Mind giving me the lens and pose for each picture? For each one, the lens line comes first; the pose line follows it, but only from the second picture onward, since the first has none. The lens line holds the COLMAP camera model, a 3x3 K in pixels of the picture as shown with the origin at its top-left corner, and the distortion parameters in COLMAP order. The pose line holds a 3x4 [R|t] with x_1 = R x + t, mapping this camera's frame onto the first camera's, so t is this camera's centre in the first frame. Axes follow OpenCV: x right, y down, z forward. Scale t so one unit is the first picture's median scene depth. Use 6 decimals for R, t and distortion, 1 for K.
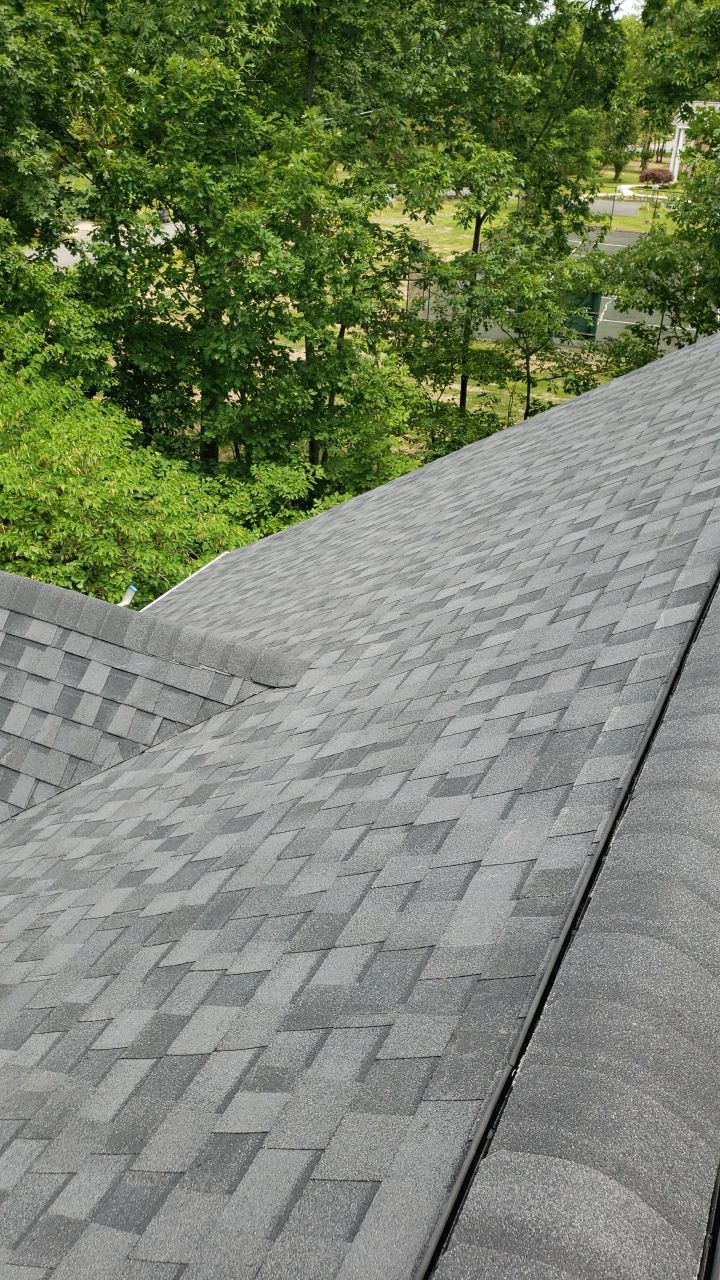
lens RADIAL K [[991.4, 0, 392.3], [0, 991.4, 631.6], [0, 0, 1]] dist [0.037569, -0.015283]
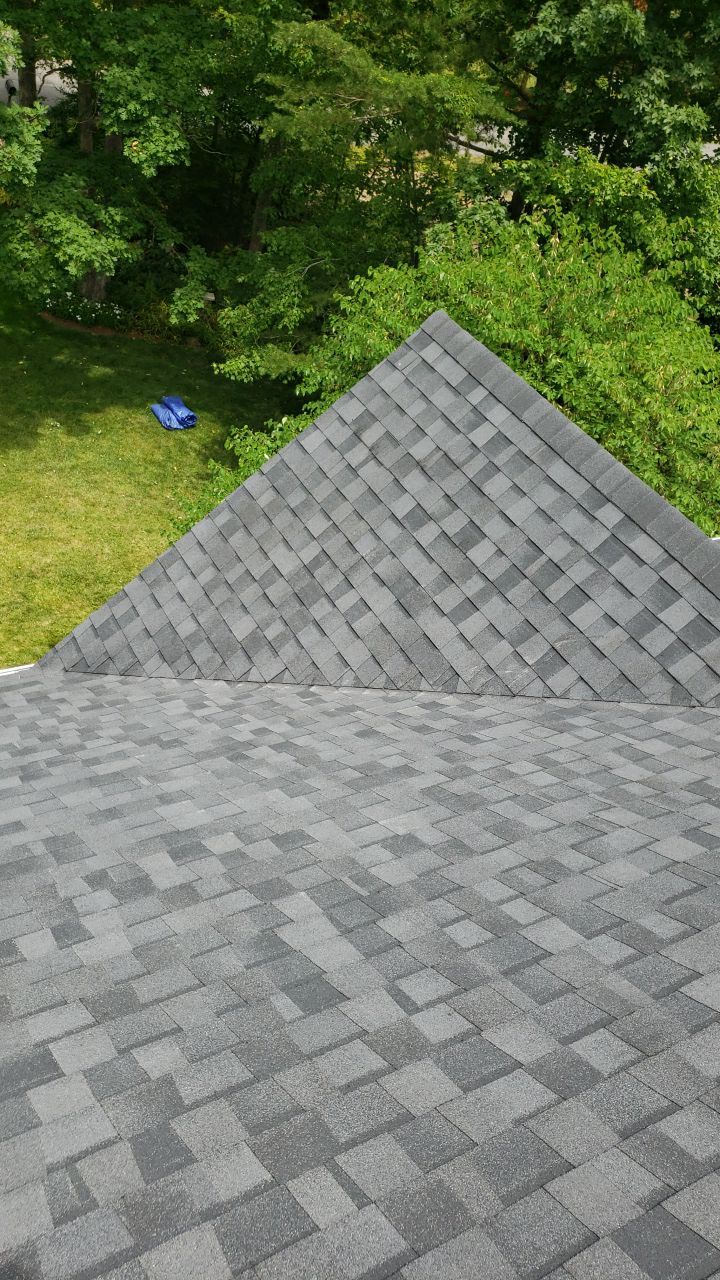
lens RADIAL K [[981.8, 0, 360.0], [0, 981.8, 640.0], [0, 0, 1]] dist [0.059404, -0.056998]
pose [[0.823668, 0.474361, -0.310730, -0.258614], [-0.442844, 0.880327, 0.170042, 0.043964], [0.354205, -0.002454, 0.935165, -0.041130]]
